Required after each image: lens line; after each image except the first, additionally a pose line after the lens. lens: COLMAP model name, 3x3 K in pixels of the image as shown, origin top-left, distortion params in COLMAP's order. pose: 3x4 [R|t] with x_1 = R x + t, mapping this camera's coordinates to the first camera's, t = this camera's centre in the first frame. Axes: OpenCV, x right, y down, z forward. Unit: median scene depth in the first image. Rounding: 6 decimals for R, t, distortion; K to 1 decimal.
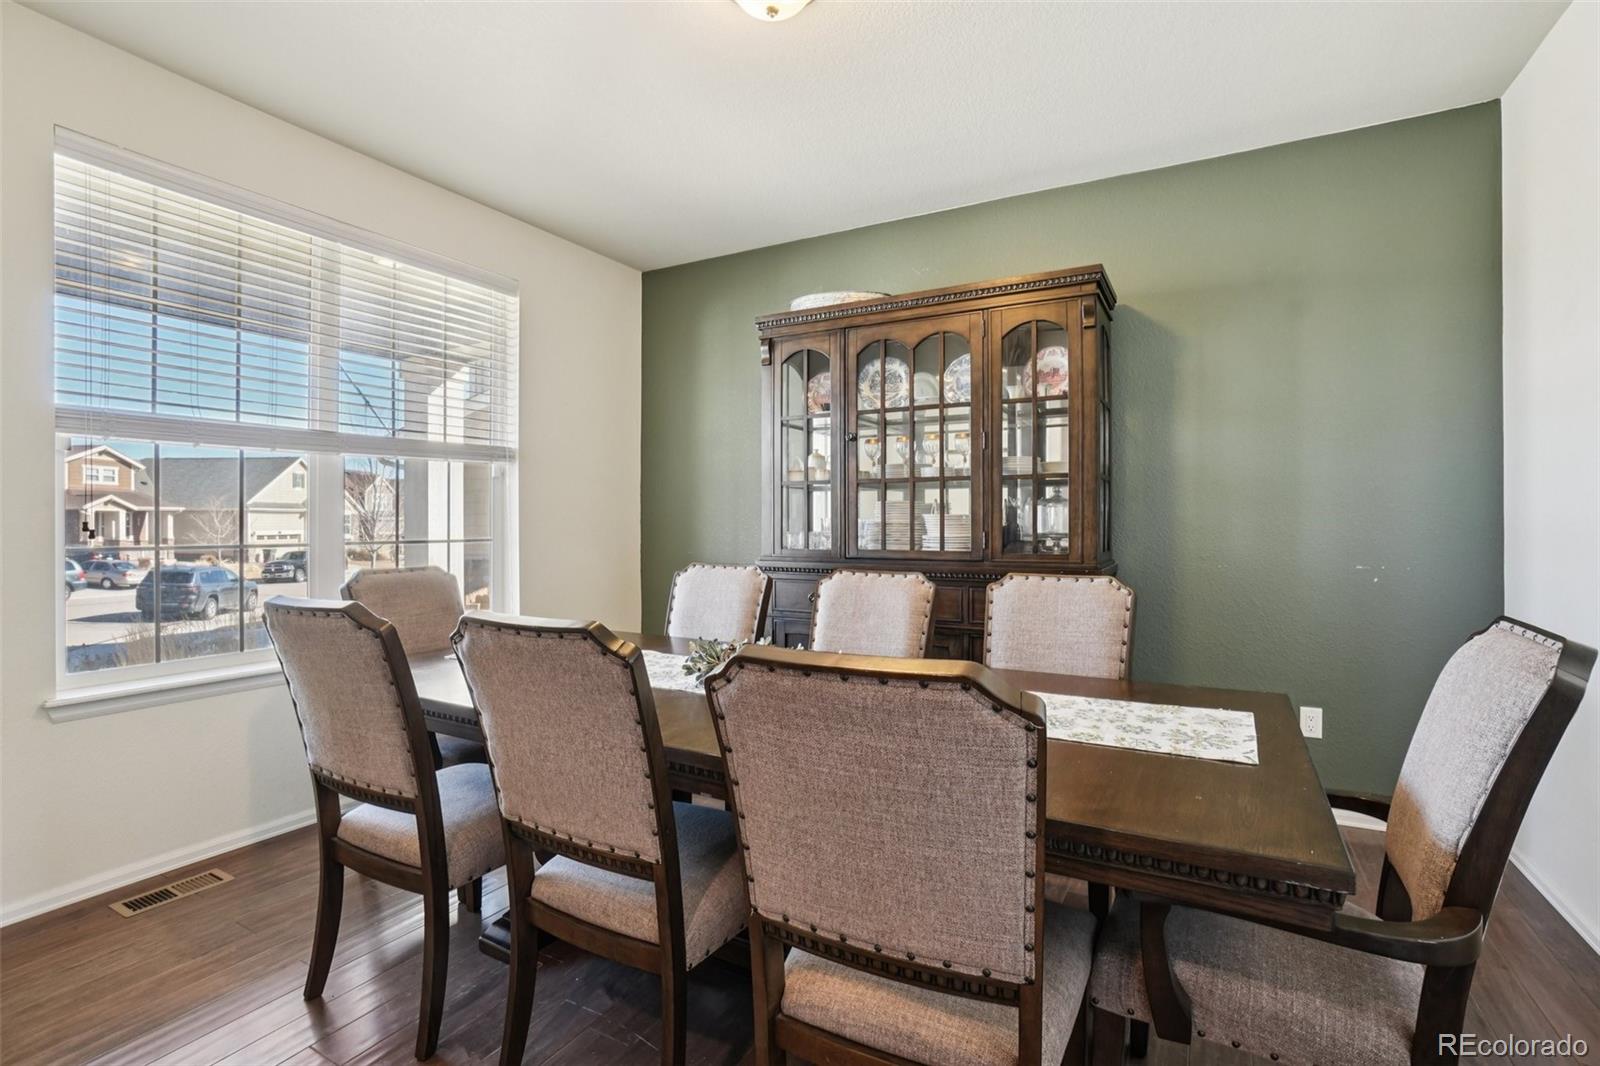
lens RADIAL K [[801.4, 0, 800.1], [0, 801.4, 520.0], [0, 0, 1]] dist [-0.002880, -0.000839]
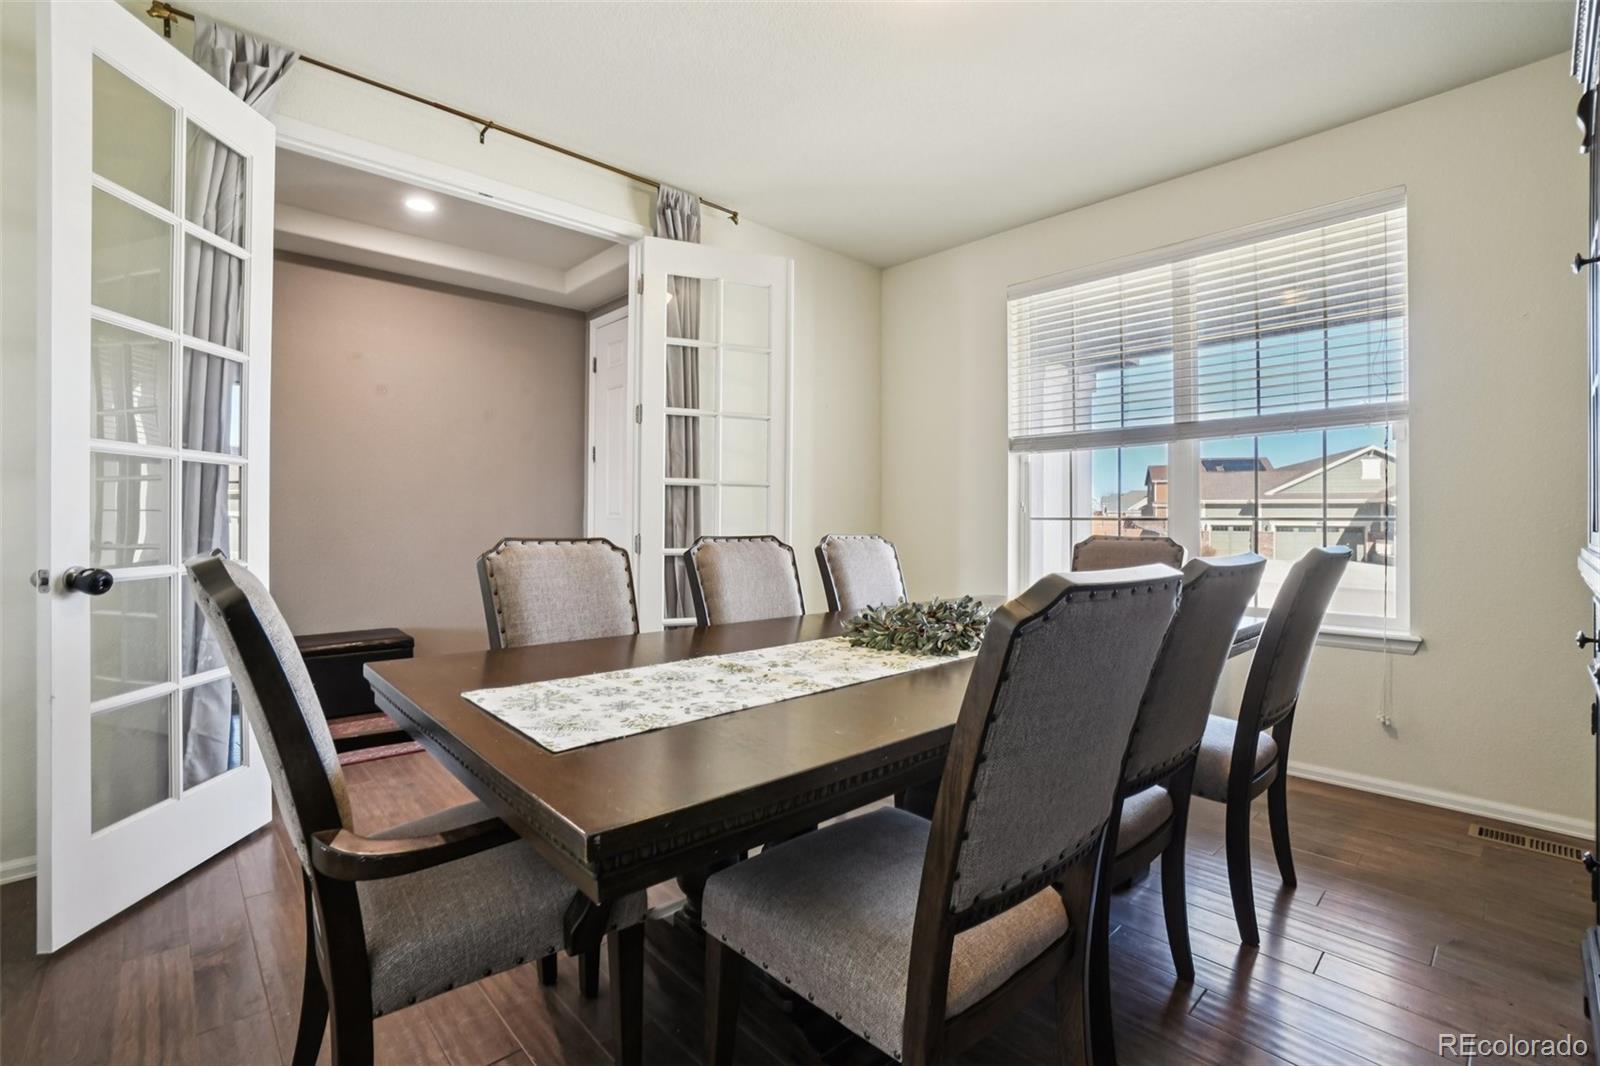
lens RADIAL K [[708.8, 0, 790.4], [0, 708.8, 516.8], [0, 0, 1]] dist [-0.064382, 0.021799]
pose [[-0.339492, 0.006779, -0.940585, 0.523850], [0.007674, 0.999961, 0.004437, 0.018527], [0.940578, -0.005712, -0.339530, 0.729693]]
